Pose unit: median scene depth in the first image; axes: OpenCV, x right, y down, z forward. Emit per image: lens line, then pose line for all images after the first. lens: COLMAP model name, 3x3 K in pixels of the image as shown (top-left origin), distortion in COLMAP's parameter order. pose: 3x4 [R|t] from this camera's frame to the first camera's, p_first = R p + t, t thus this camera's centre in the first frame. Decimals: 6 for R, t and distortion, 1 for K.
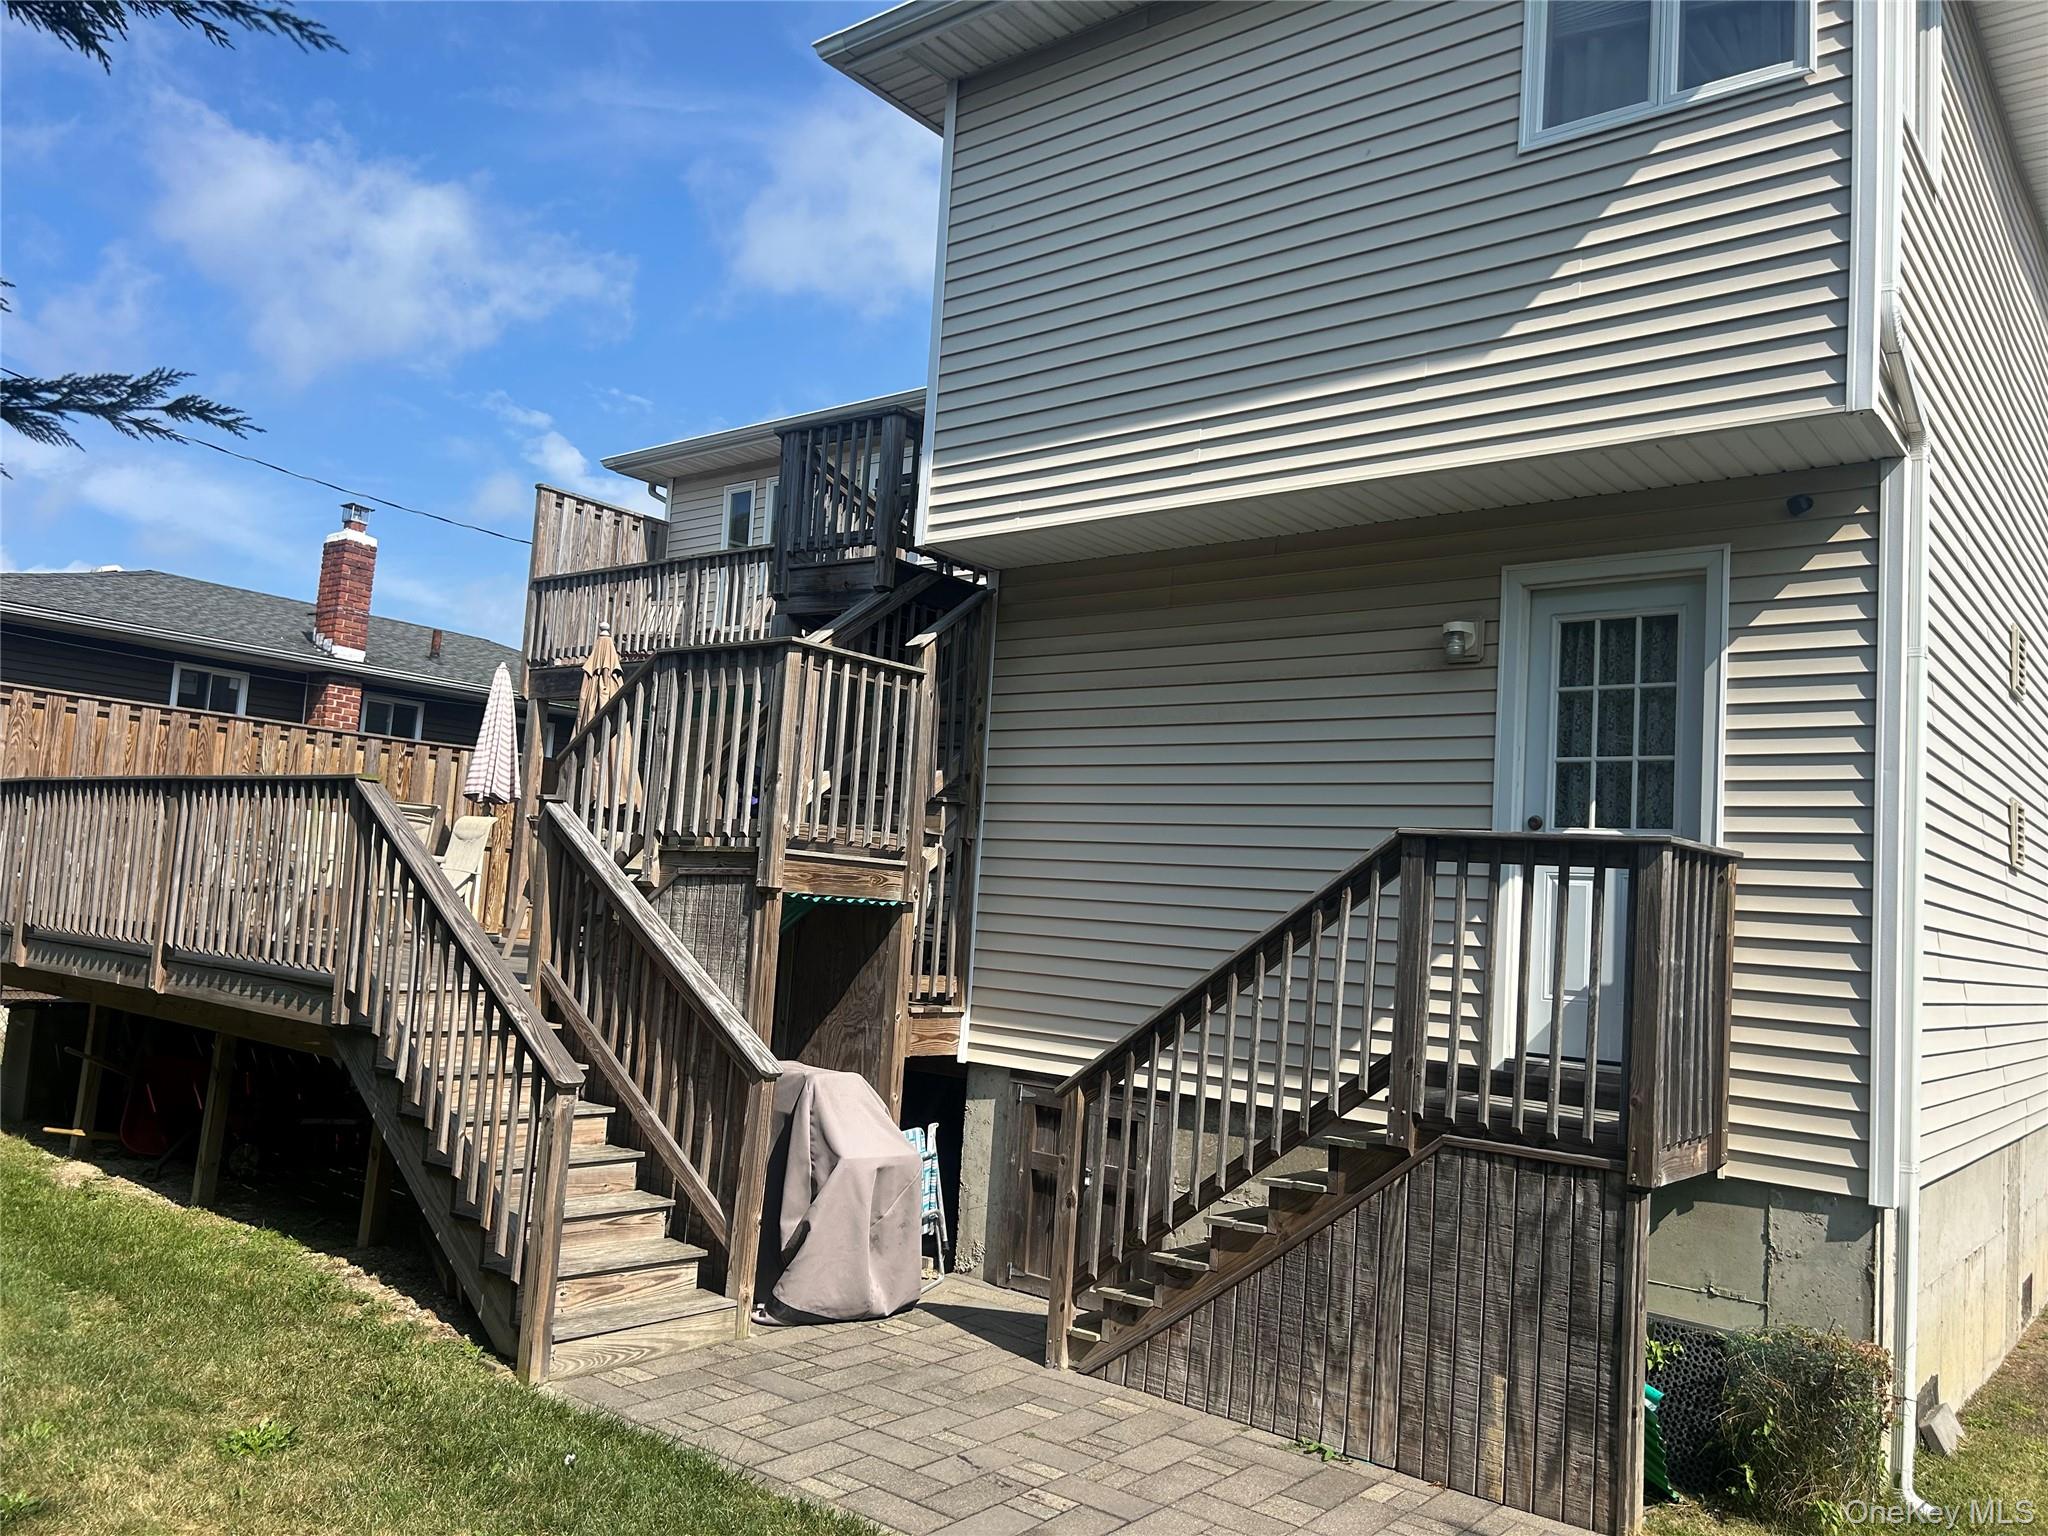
lens RADIAL K [[1522.7, 0, 994.5], [0, 1522.7, 778.6], [0, 0, 1]] dist [0.115480, -0.194467]
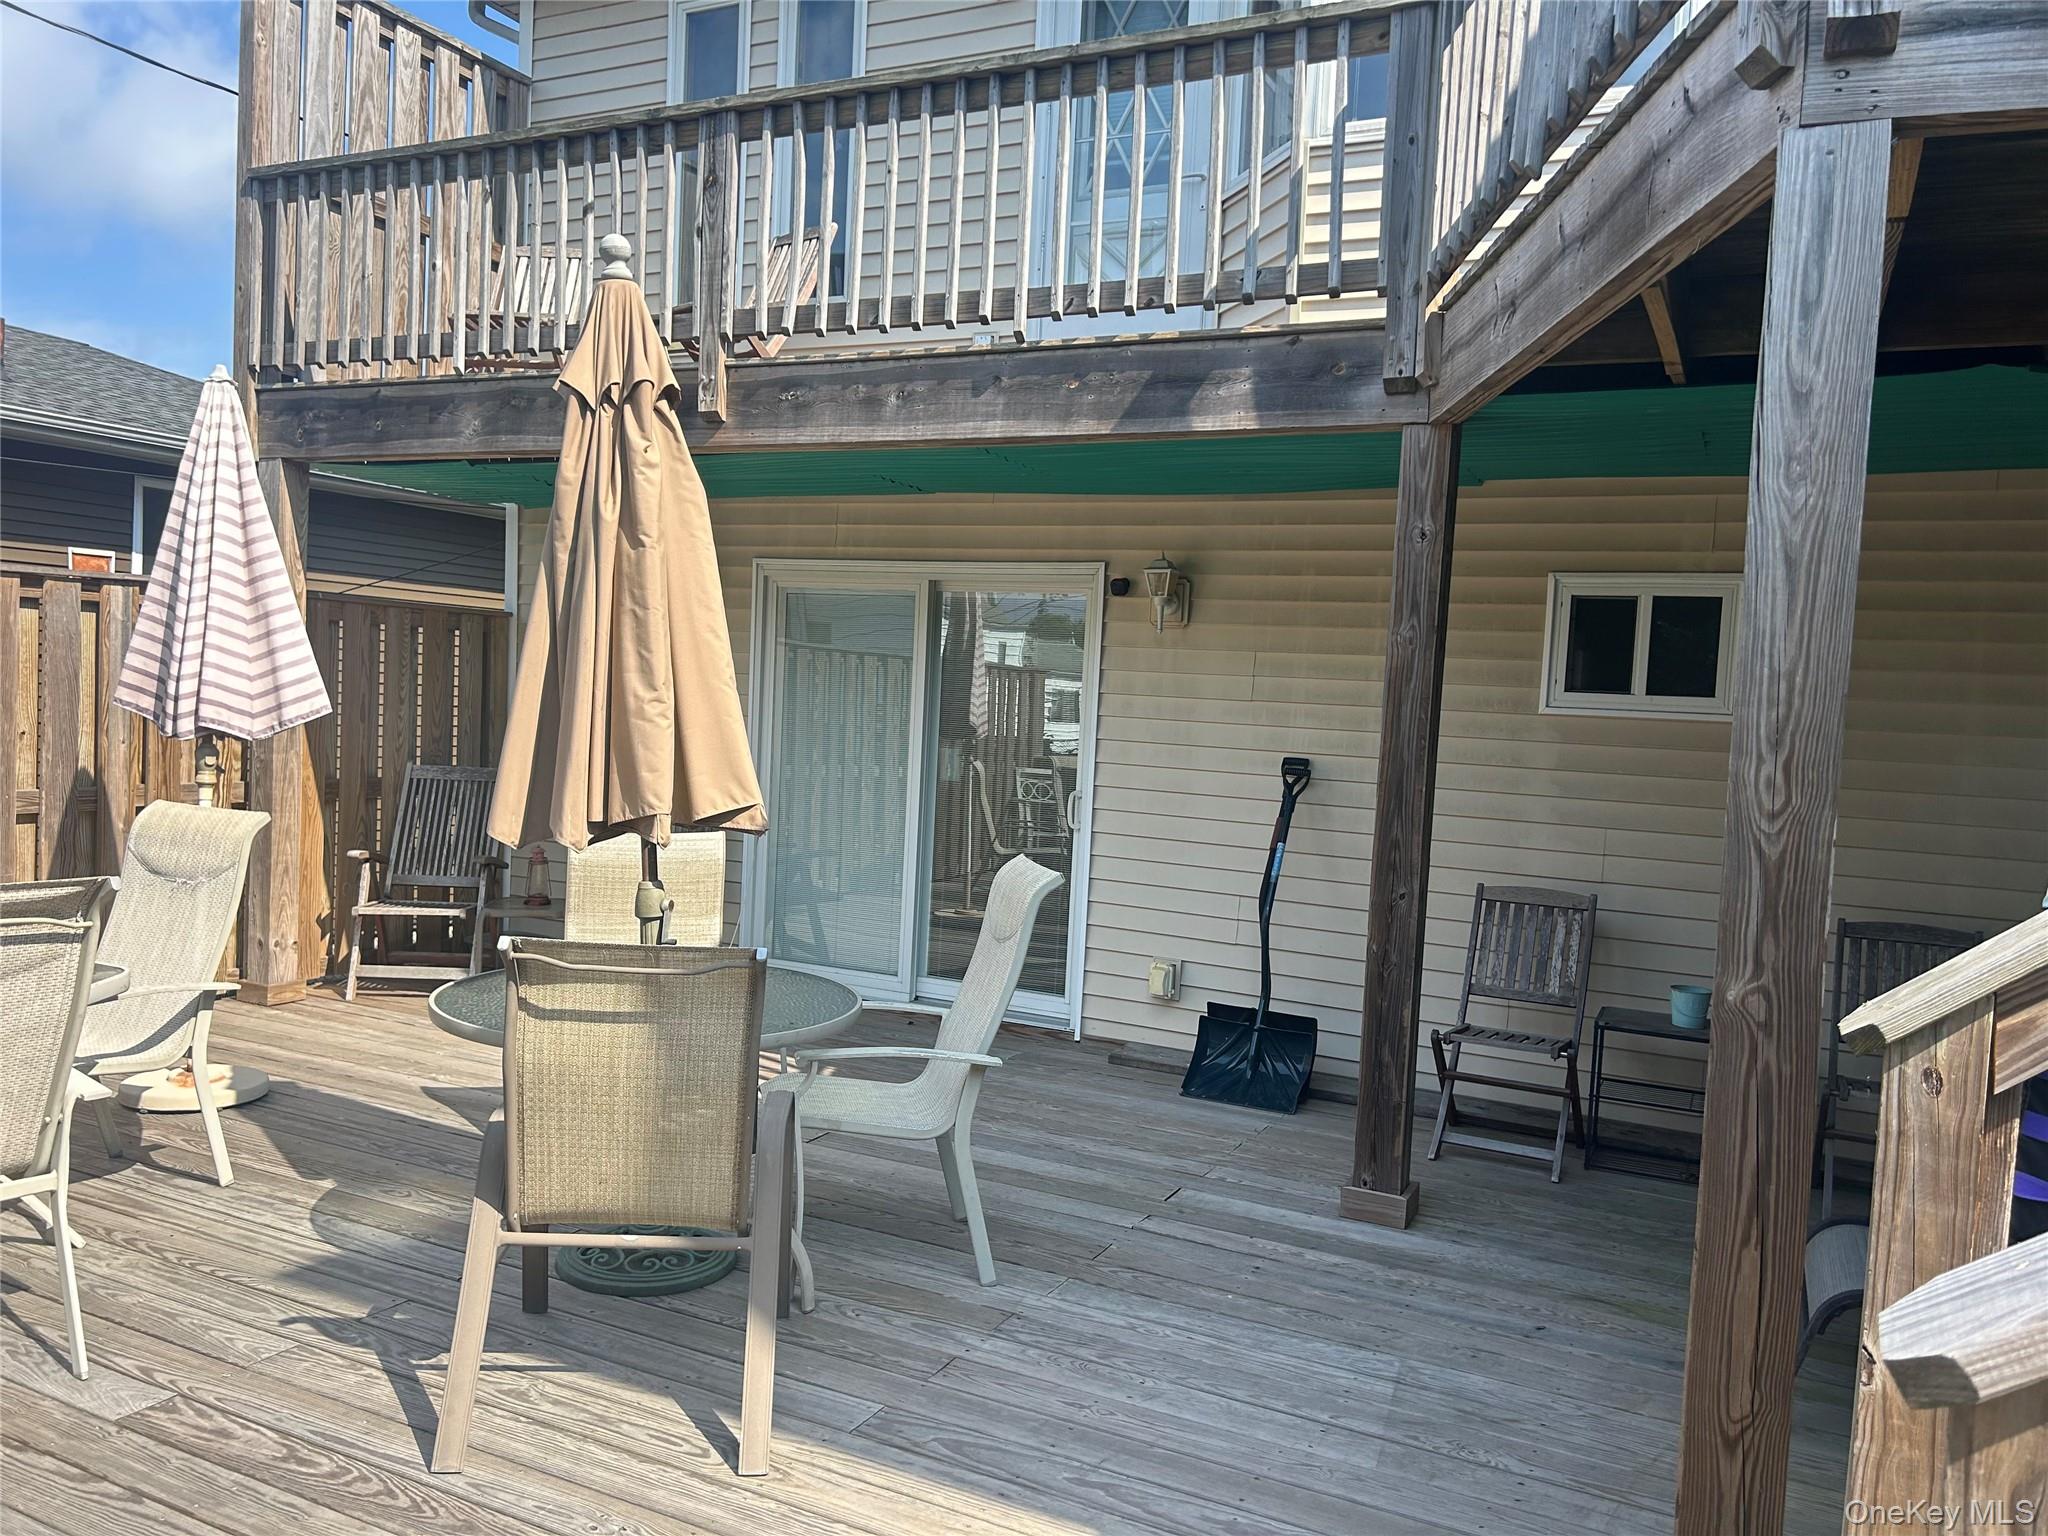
lens RADIAL K [[1535.8, 0, 1043.1], [0, 1535.8, 777.1], [0, 0, 1]] dist [0.047149, -0.064739]
pose [[0.969983, -0.033808, 0.240812, -0.160059], [-0.003863, 0.988021, 0.154272, -0.025613], [-0.243143, -0.150572, 0.958232, 0.417935]]
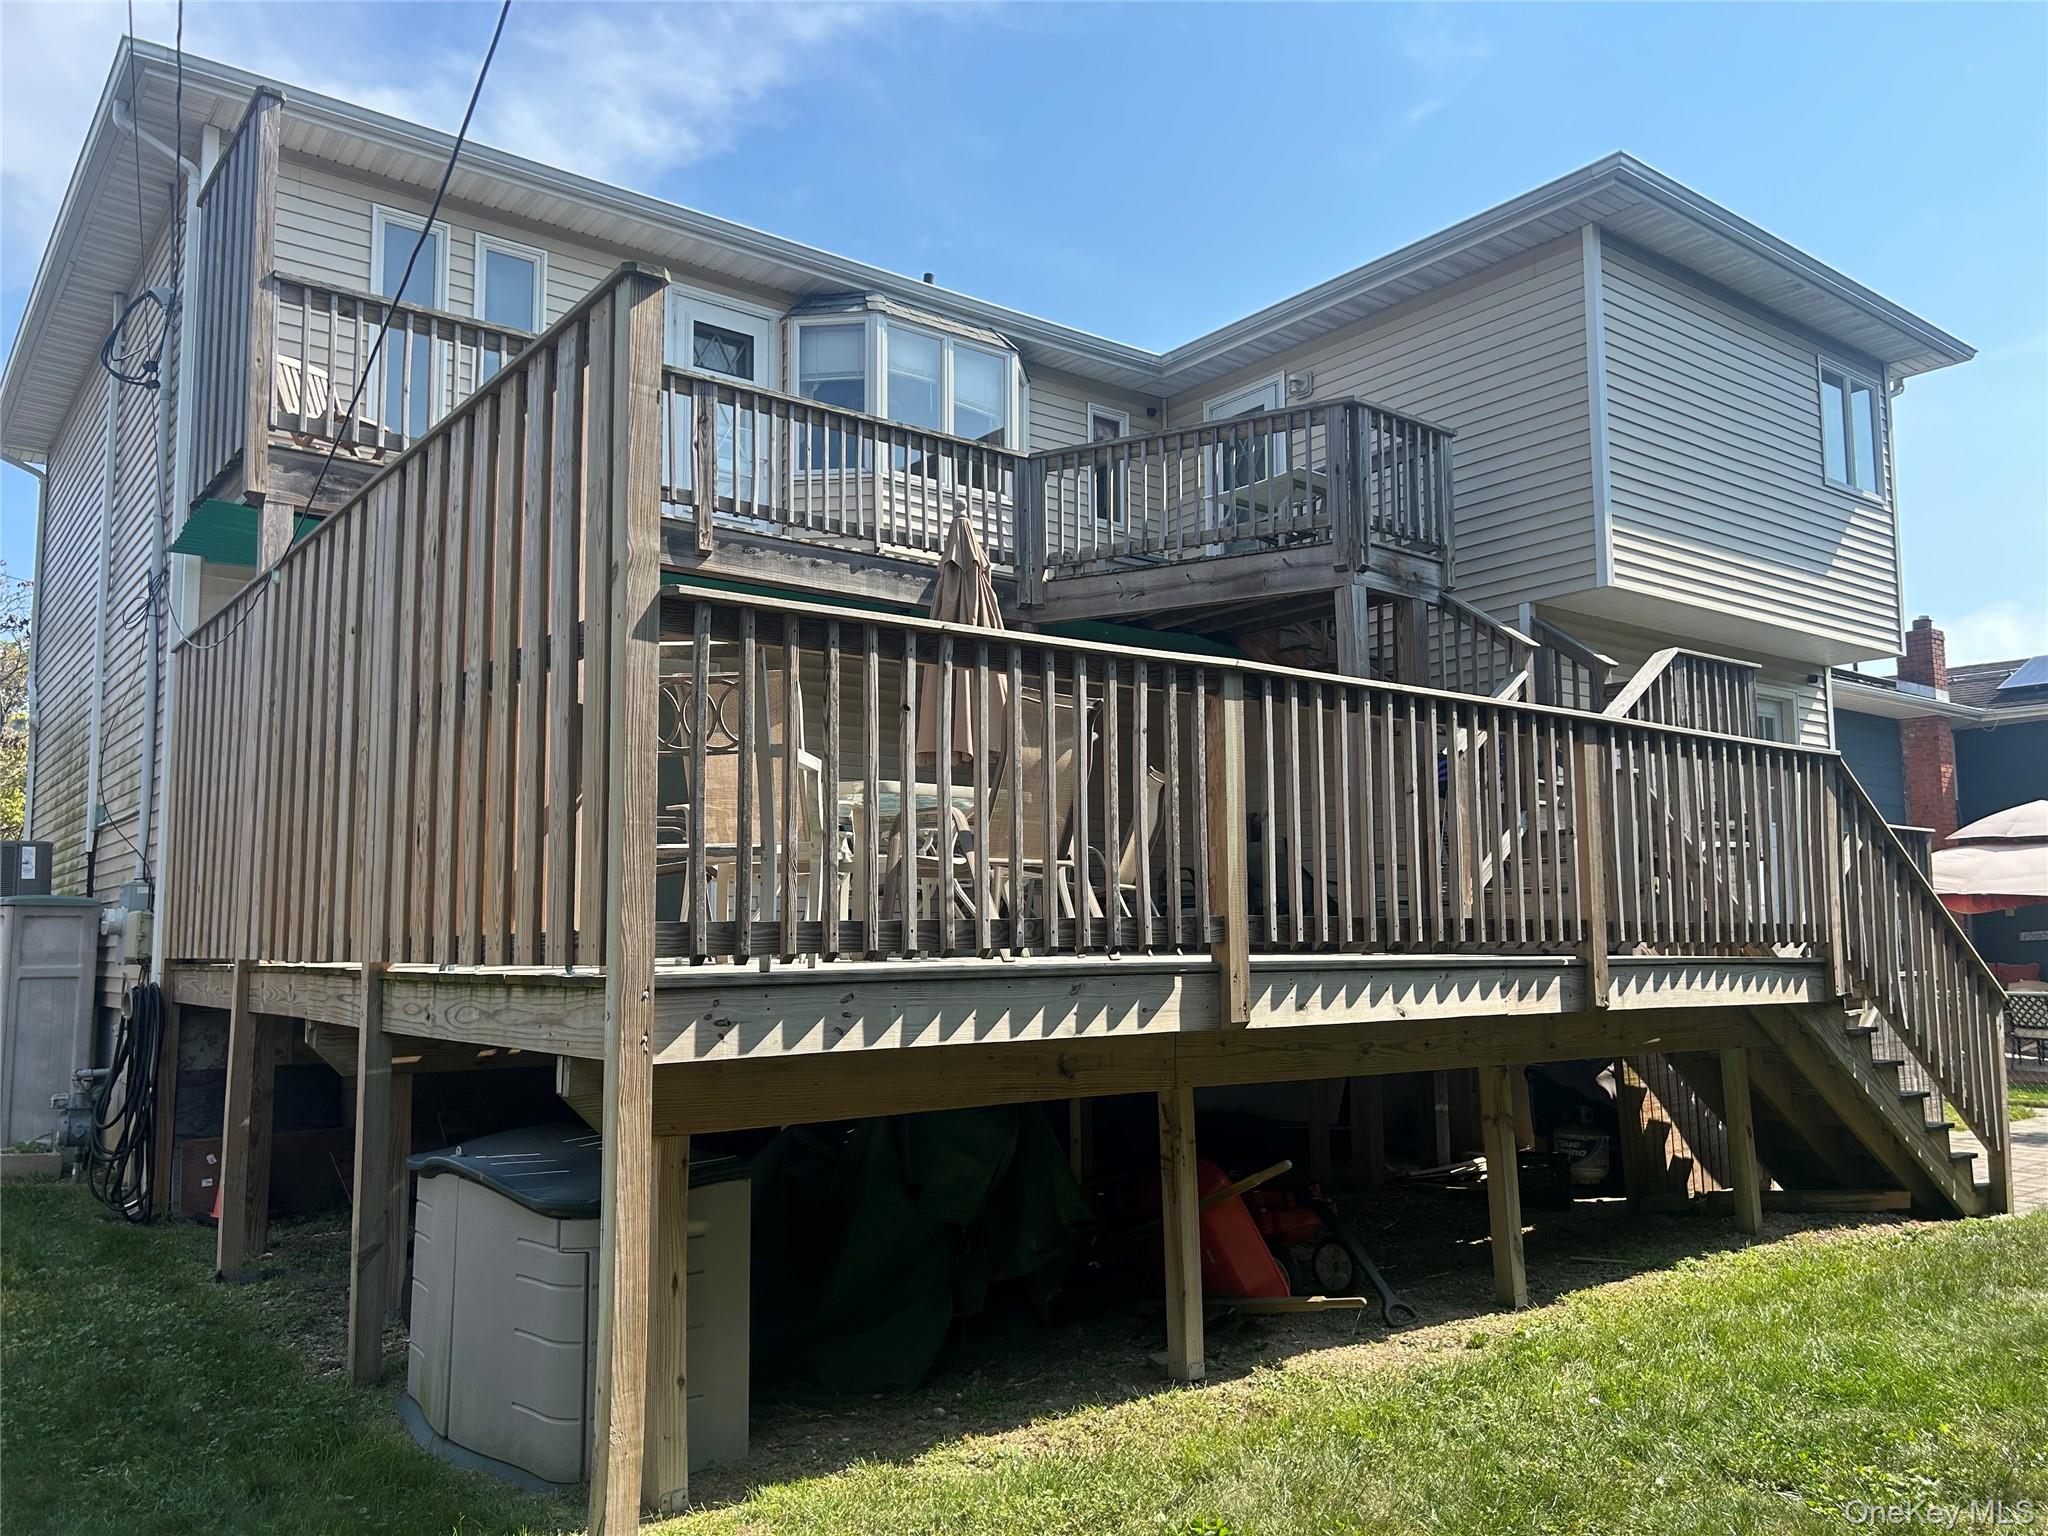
lens RADIAL K [[1528.2, 0, 1010.1], [0, 1528.2, 789.2], [0, 0, 1]] dist [0.121783, -0.180602]
pose [[0.211859, 0.028006, 0.976899, -0.611490], [-0.064898, 0.997786, -0.014531, 0.029379], [-0.975143, -0.060321, 0.213207, 0.517833]]
